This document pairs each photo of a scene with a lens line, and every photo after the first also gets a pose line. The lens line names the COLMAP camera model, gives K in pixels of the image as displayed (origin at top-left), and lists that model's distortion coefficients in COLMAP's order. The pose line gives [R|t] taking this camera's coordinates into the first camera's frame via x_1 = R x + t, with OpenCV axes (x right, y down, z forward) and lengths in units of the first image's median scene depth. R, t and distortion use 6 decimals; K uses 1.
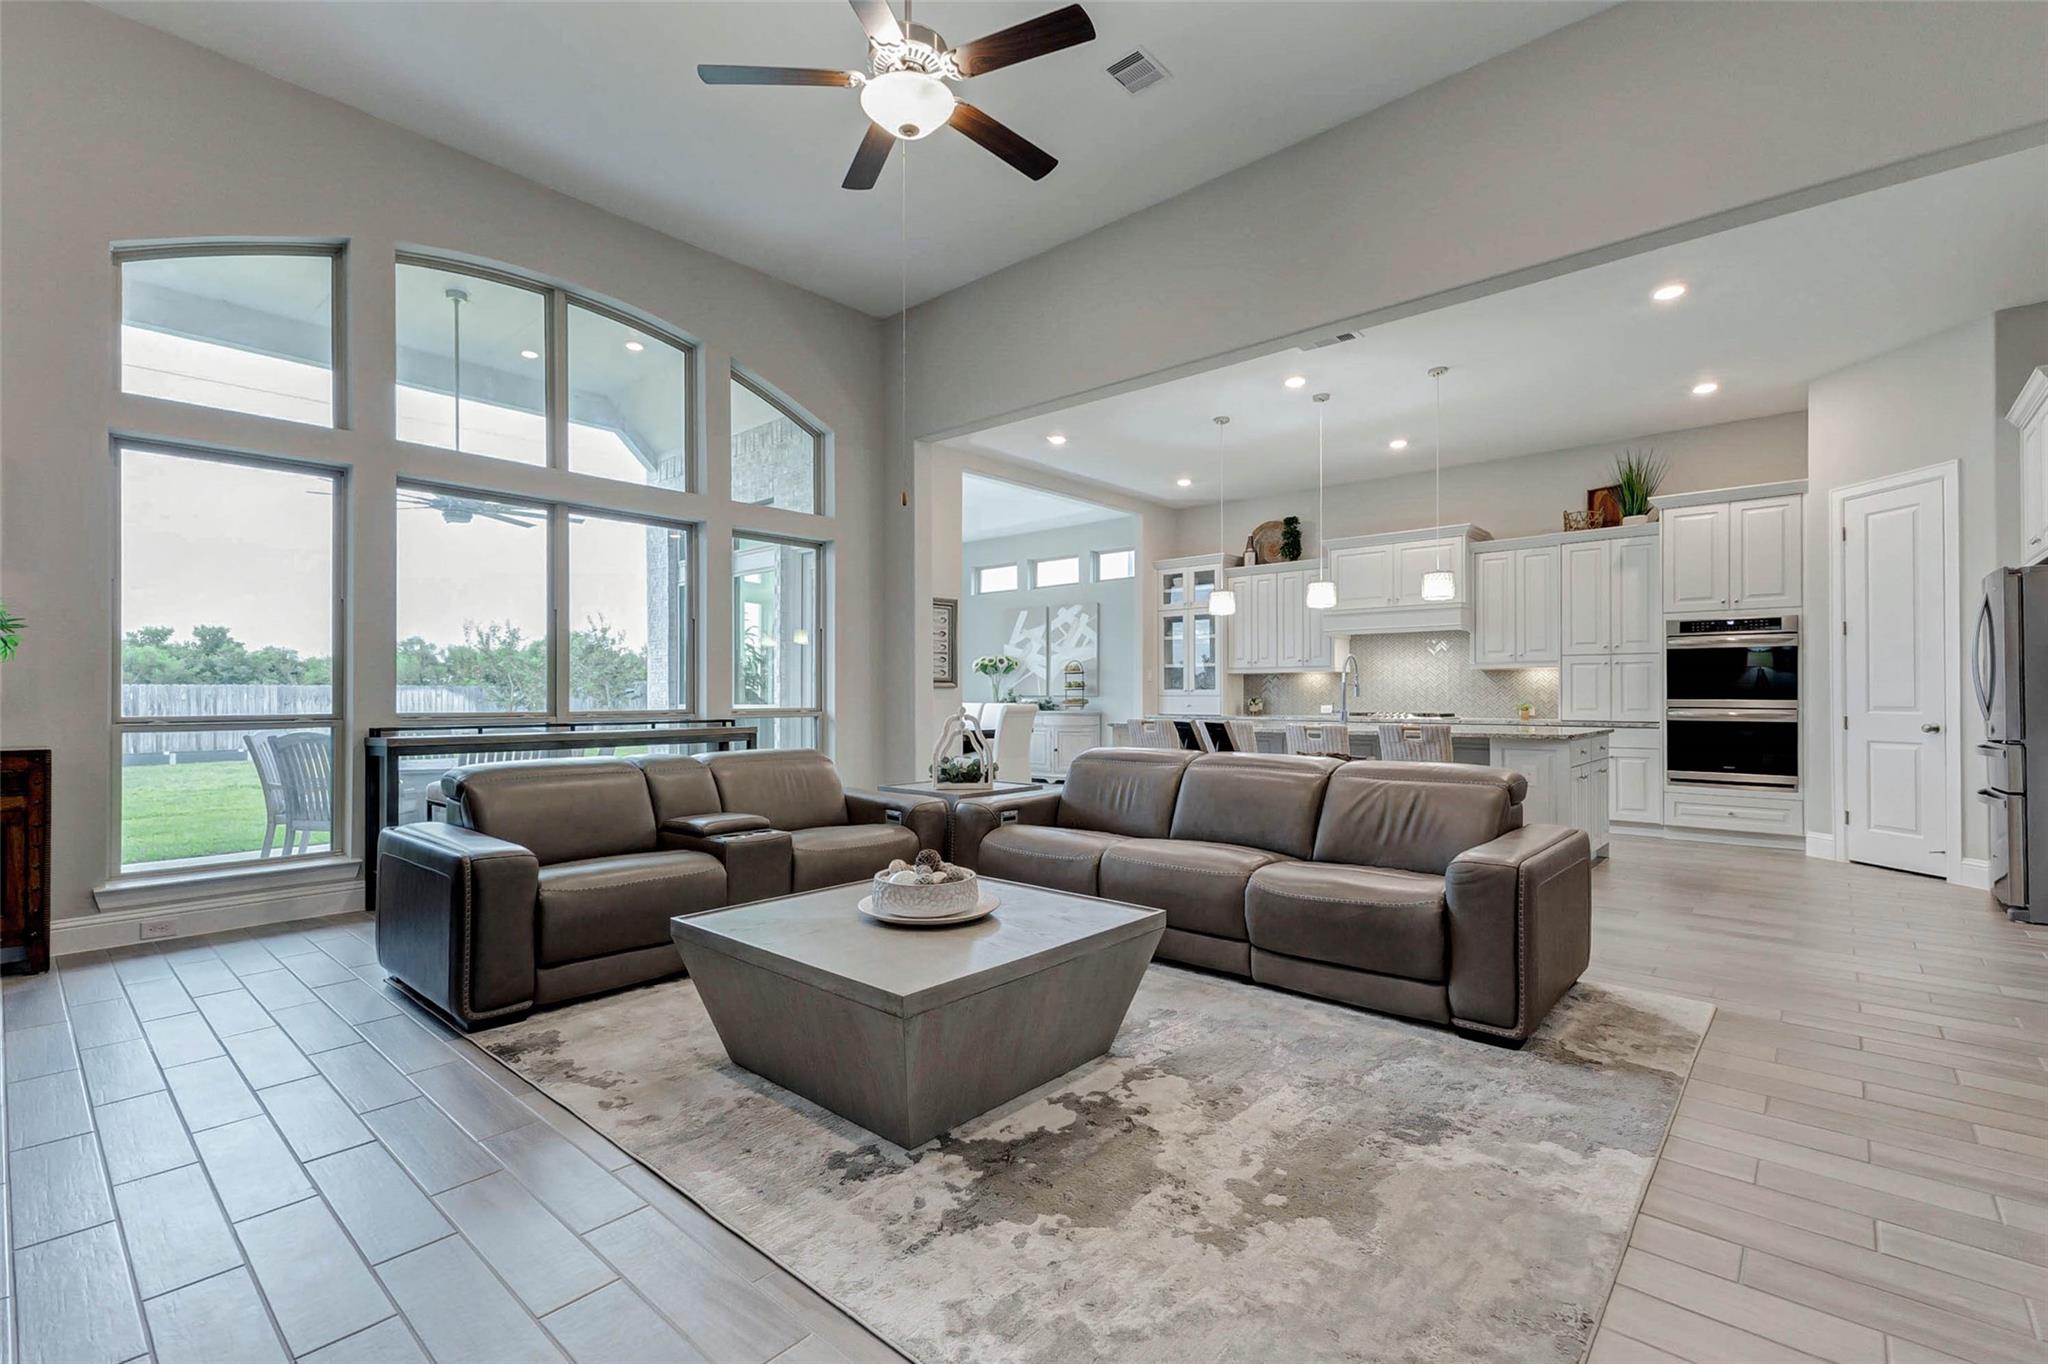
lens RADIAL K [[932.1, 0, 1044.0], [0, 932.1, 684.2], [0, 0, 1]] dist [0.008694, -0.001377]
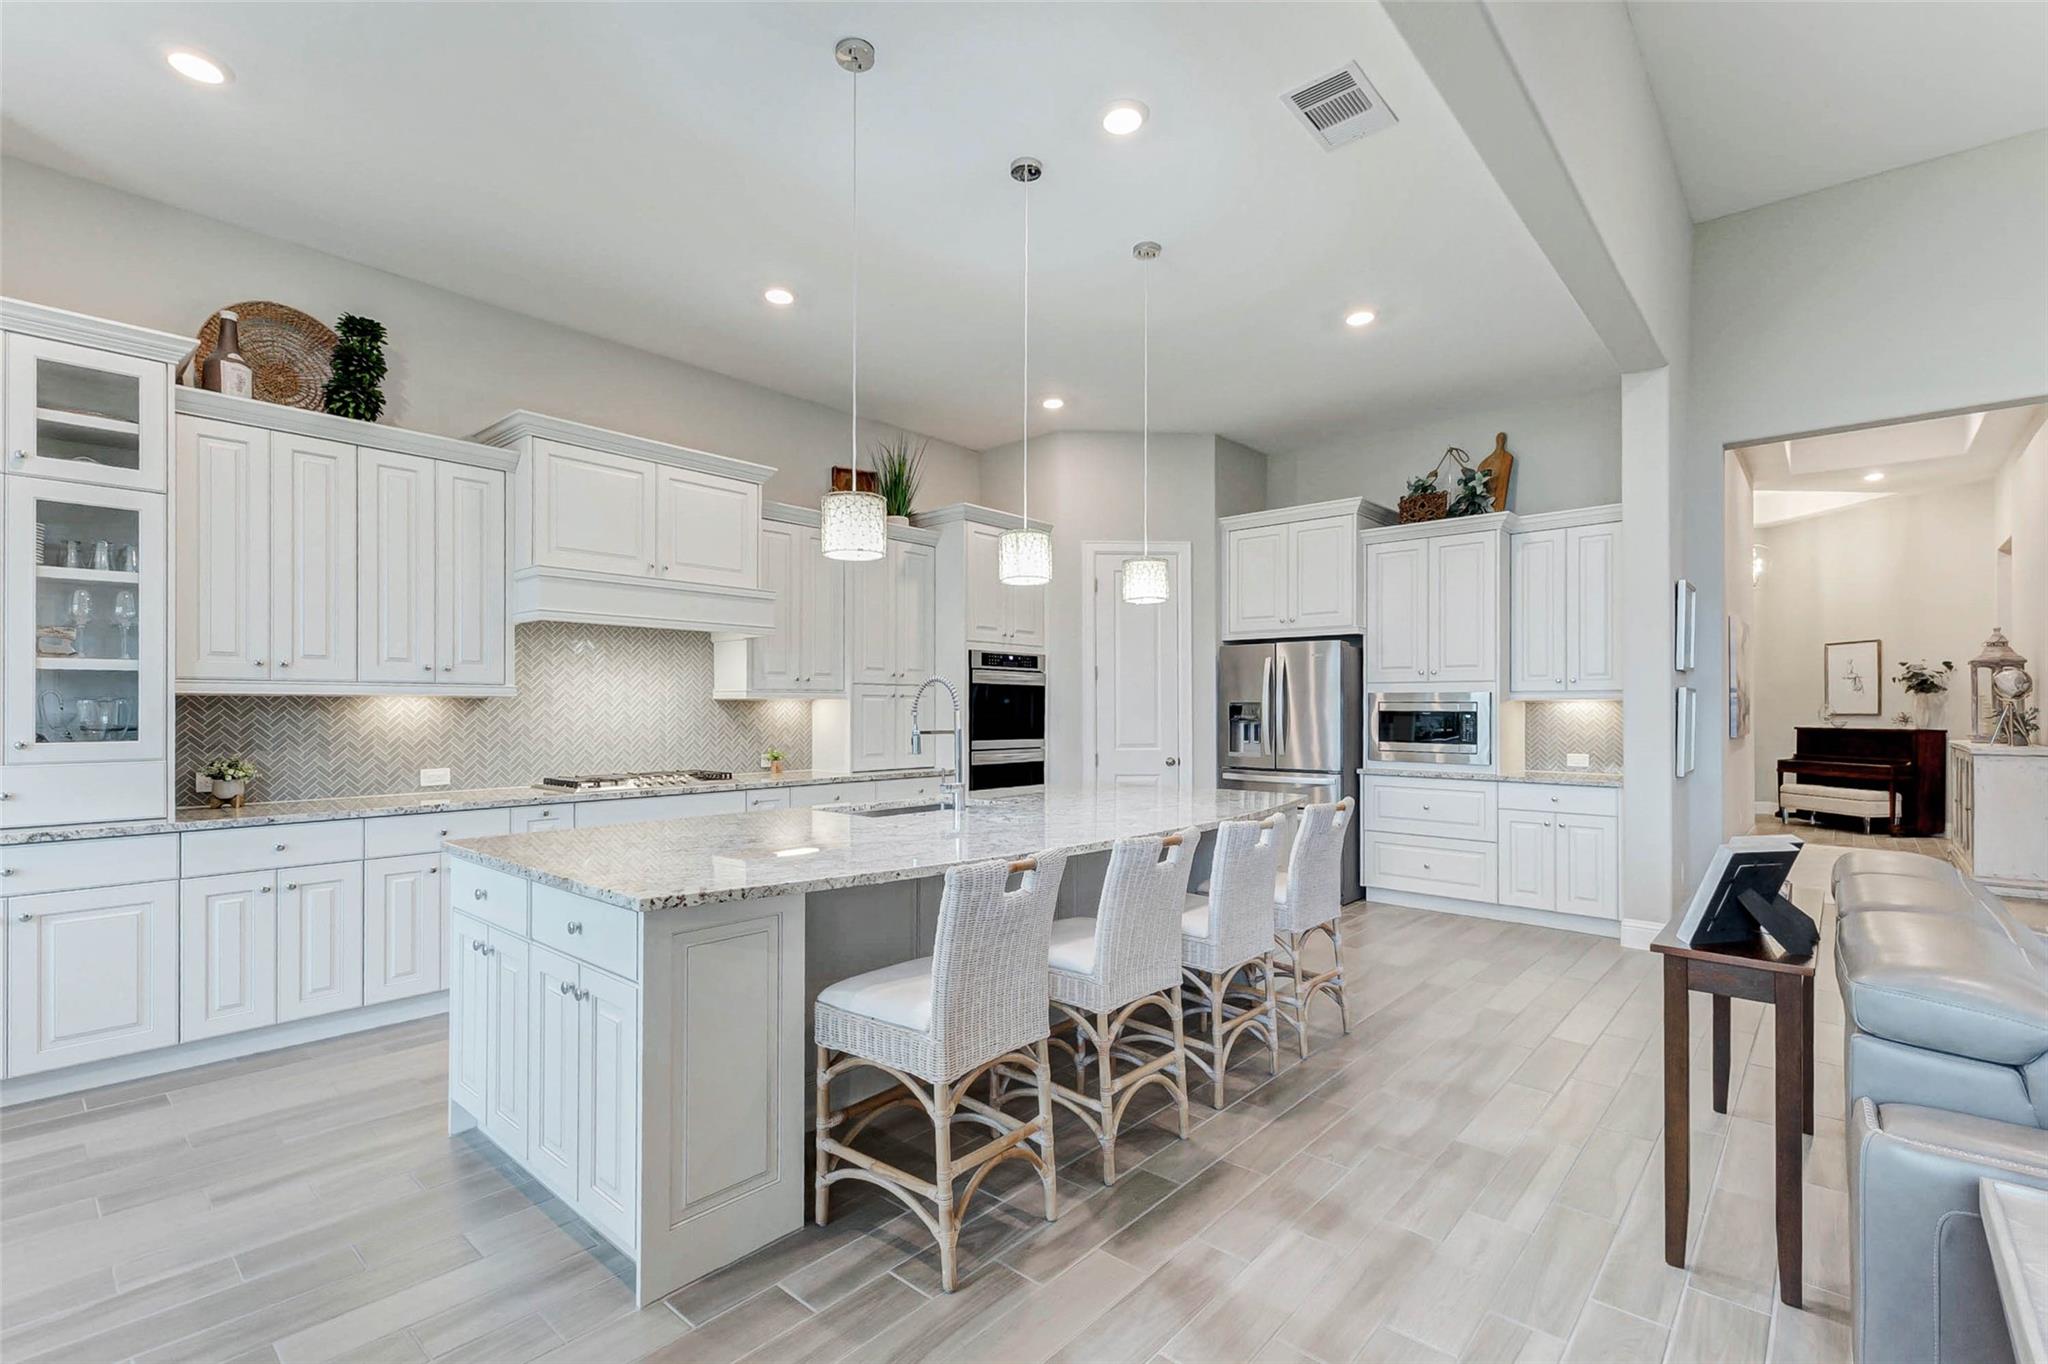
lens RADIAL K [[932.1, 0, 987.2], [0, 932.1, 700.9], [0, 0, 1]] dist [0.008694, -0.001377]
pose [[0.053072, 0.008279, 0.998556, -0.208075], [-0.015729, 0.999849, -0.007454, -0.015722], [-0.998467, -0.015310, 0.053194, 0.995892]]
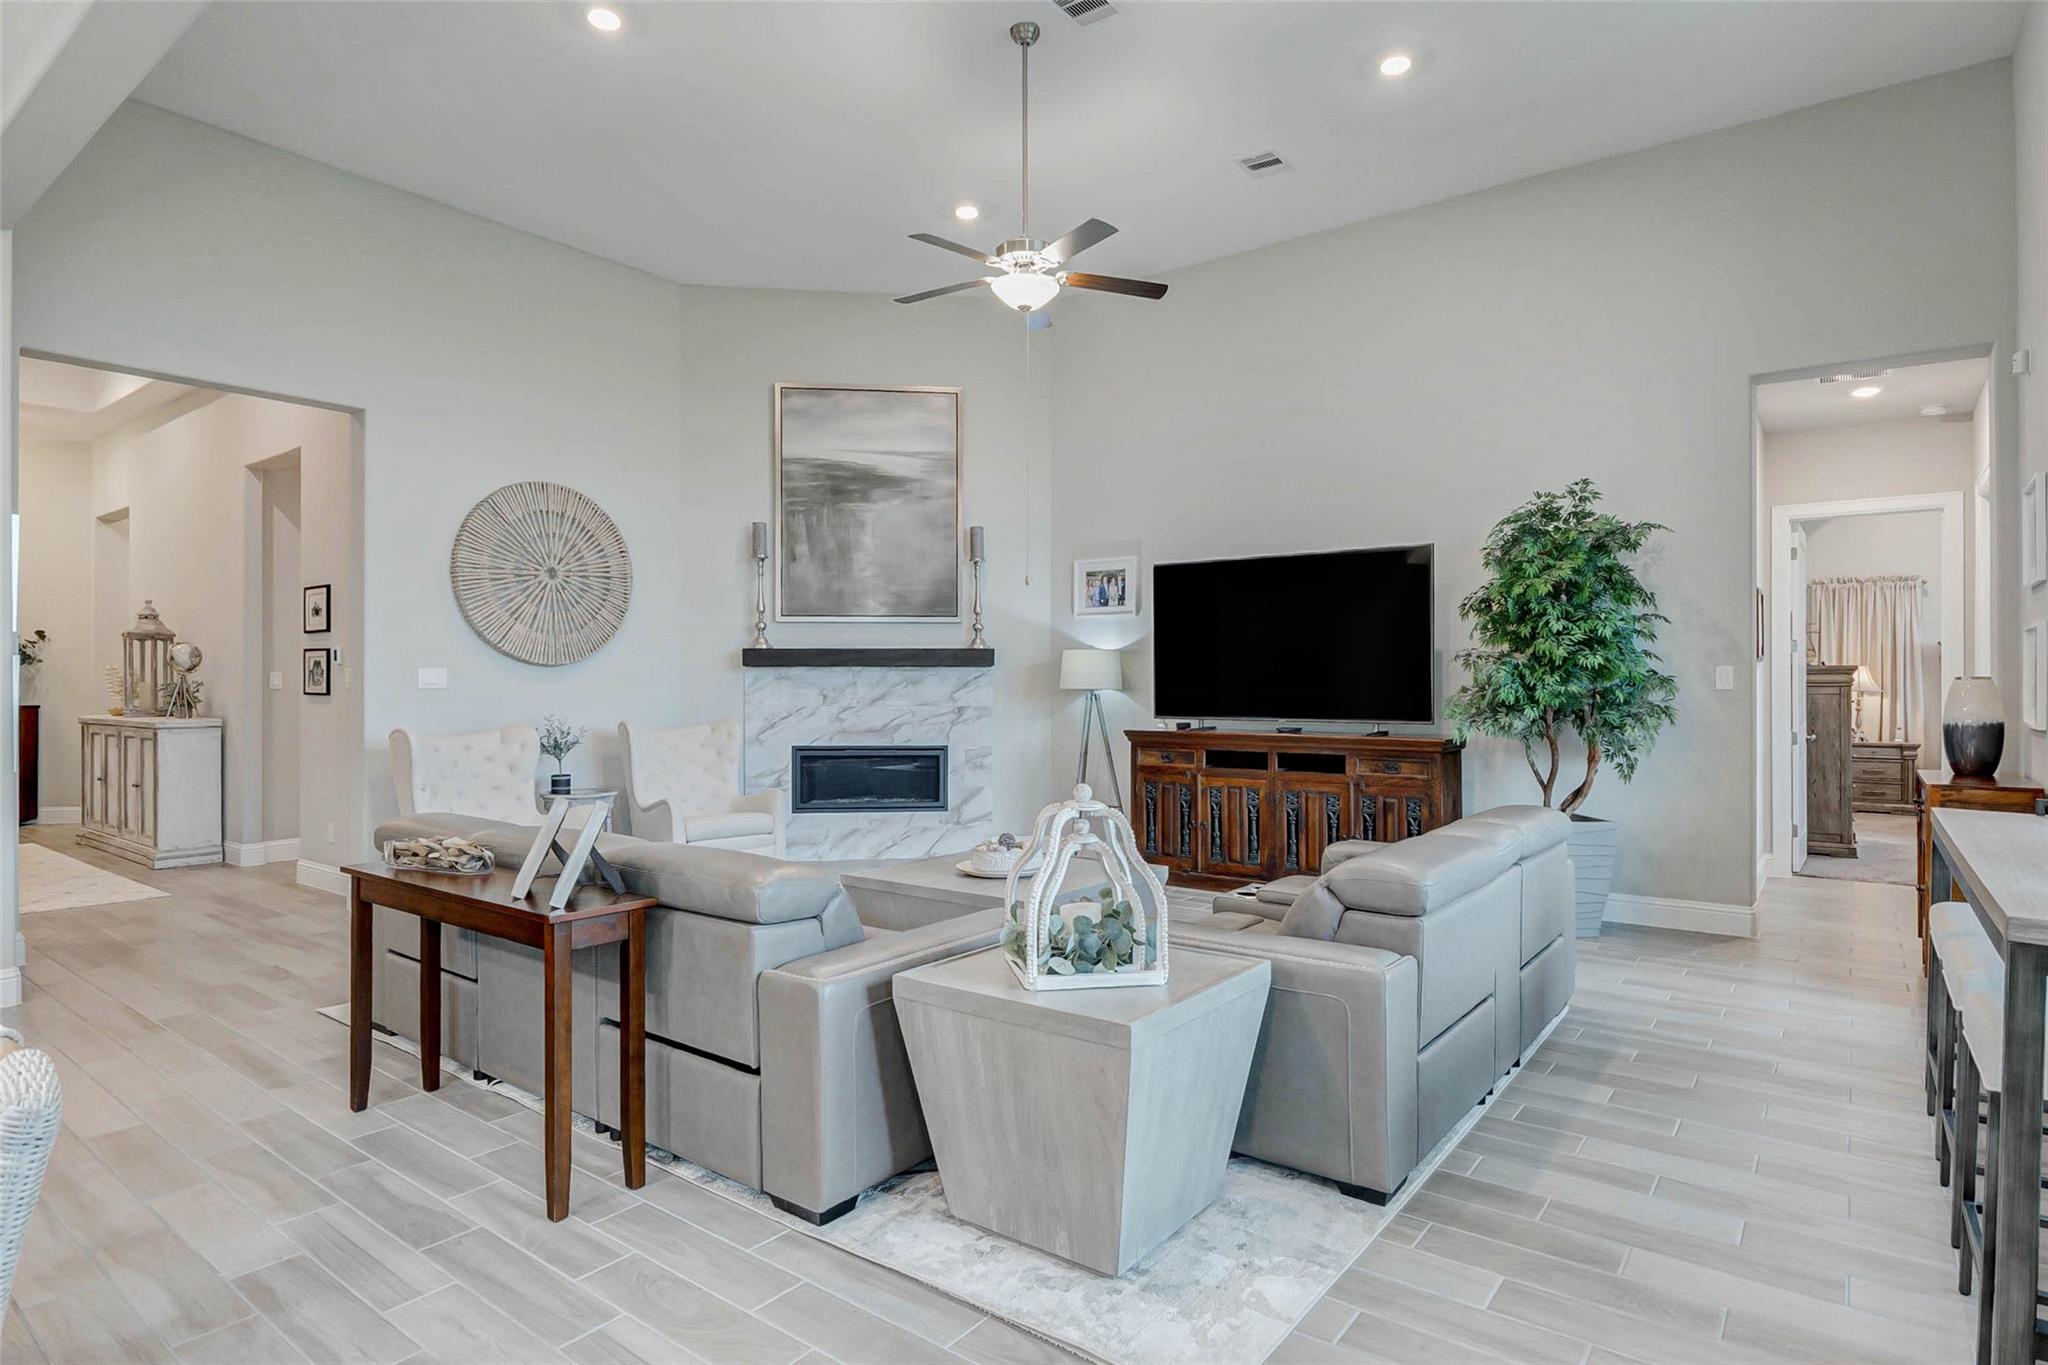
lens RADIAL K [[1071.5, 0, 1052.0], [0, 1071.5, 685.4], [0, 0, 1]] dist [-0.008316, -0.000036]
pose [[-0.998255, 0.000858, -0.059044, -0.014453], [0.001594, 0.999922, -0.012423, -0.012580], [0.059029, -0.012495, -0.998178, 1.173411]]
